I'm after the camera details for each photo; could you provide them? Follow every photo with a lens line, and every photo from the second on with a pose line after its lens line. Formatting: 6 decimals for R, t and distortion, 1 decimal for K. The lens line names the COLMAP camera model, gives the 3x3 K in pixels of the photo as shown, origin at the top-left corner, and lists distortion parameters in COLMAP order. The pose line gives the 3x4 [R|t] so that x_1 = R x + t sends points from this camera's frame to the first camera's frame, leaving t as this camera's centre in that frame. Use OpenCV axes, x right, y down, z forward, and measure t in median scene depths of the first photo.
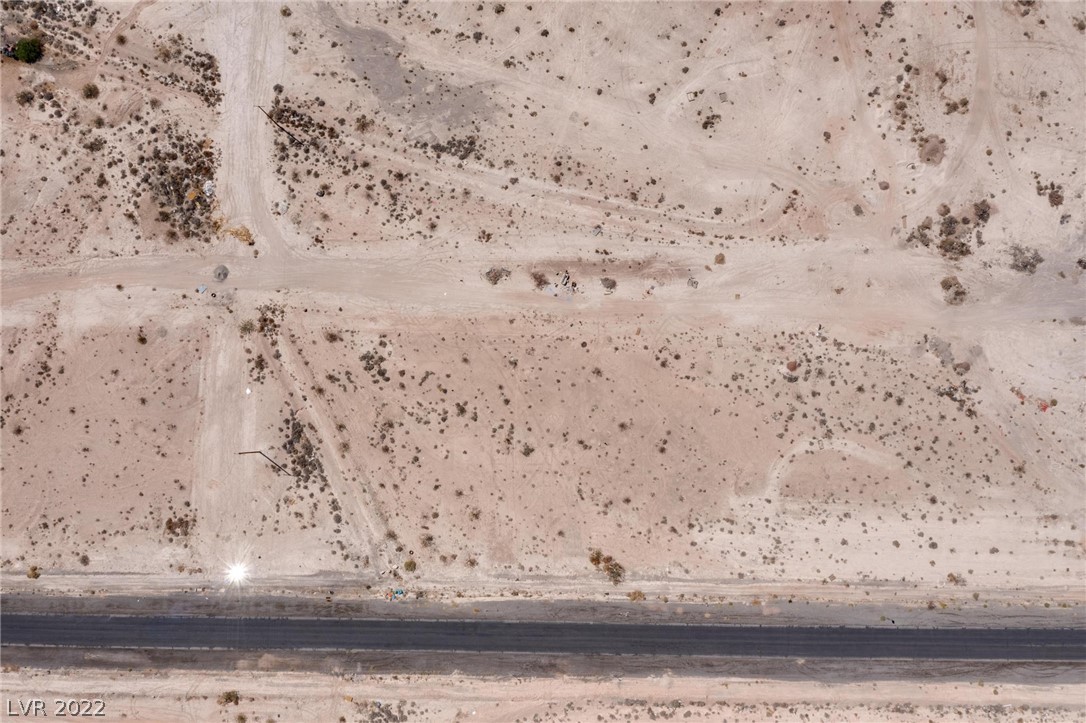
lens RADIAL K [[852.1, 0, 544.2], [0, 852.1, 365.9], [0, 0, 1]] dist [-0.031924, 0.009858]
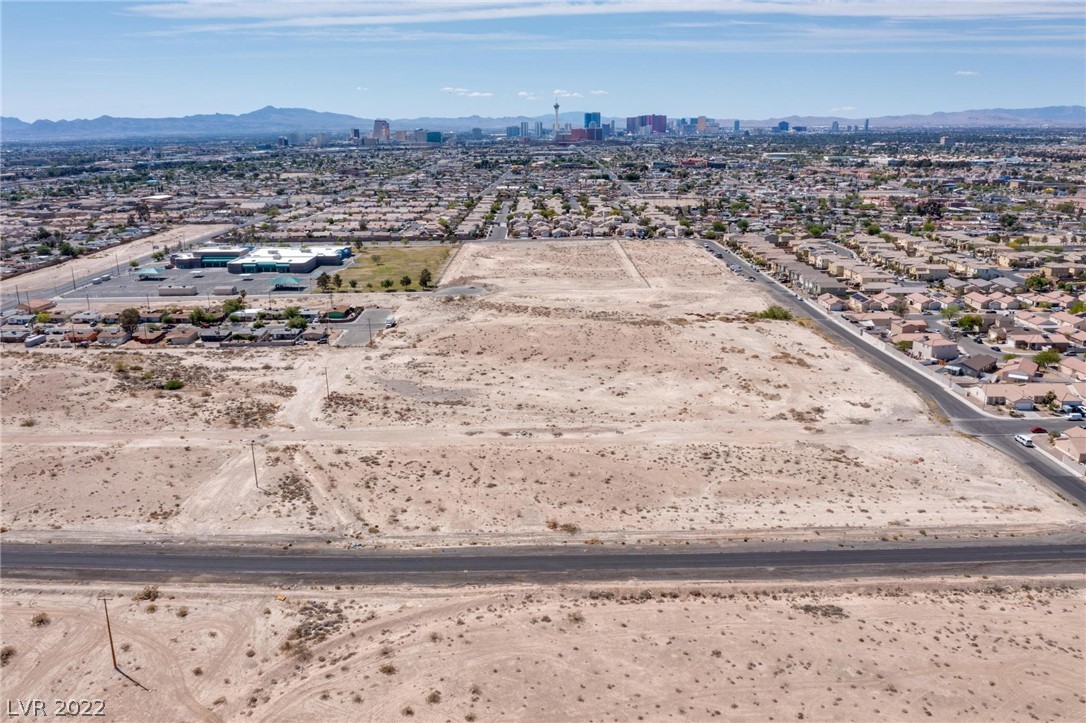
lens RADIAL K [[852.1, 0, 542.9], [0, 852.1, 358.2], [0, 0, 1]] dist [-0.031924, 0.009858]
pose [[0.999717, 0.005448, 0.023176, 0.022776], [0.019935, 0.340677, -0.939969, 1.127061], [-0.013016, 0.940165, 0.340472, 0.442500]]
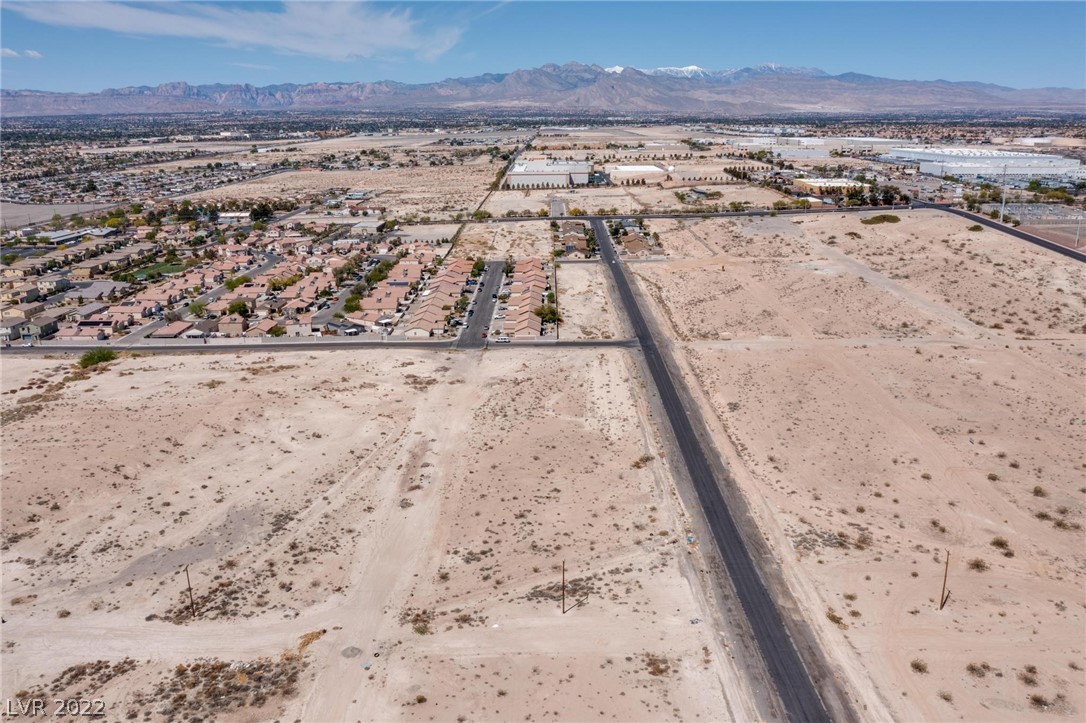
lens RADIAL K [[852.1, 0, 545.0], [0, 852.1, 364.3], [0, 0, 1]] dist [-0.031924, 0.009858]
pose [[-0.006812, -0.265053, 0.964210, -1.137106], [0.997253, 0.069316, 0.026100, 0.039754], [-0.073753, 0.961739, 0.263852, 0.508898]]
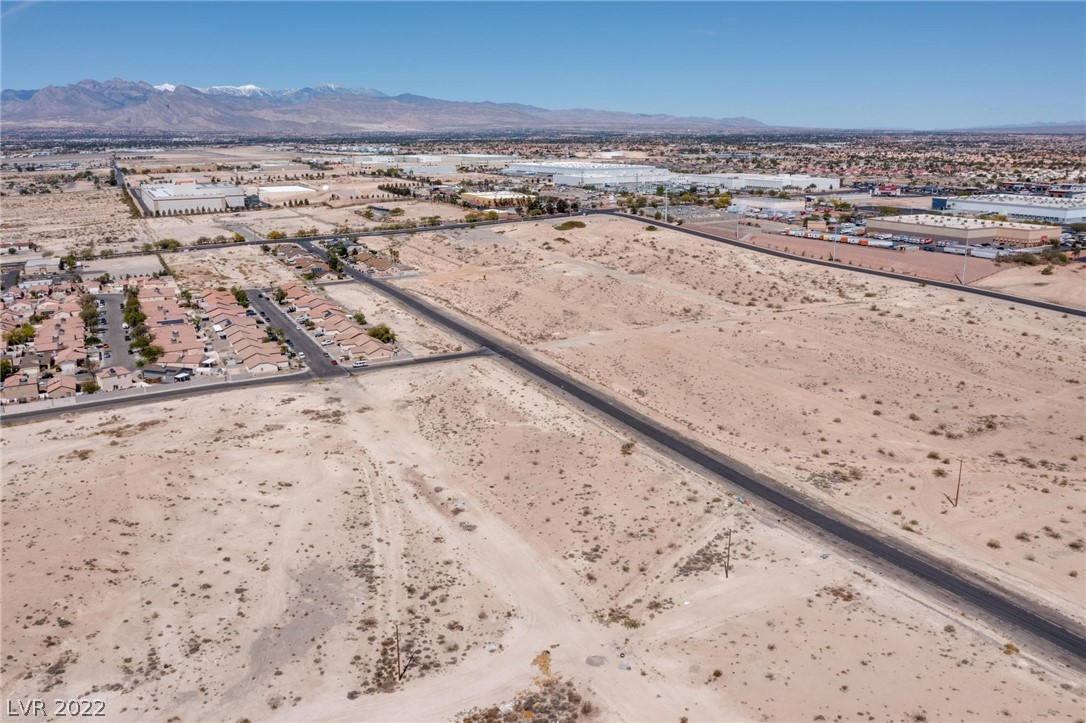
lens RADIAL K [[852.1, 0, 545.3], [0, 852.1, 359.8], [0, 0, 1]] dist [-0.031924, 0.009858]
pose [[-0.473274, -0.208993, 0.855765, -1.034290], [0.879059, -0.049023, 0.474185, -0.546373], [-0.057150, 0.976688, 0.206919, 0.556941]]
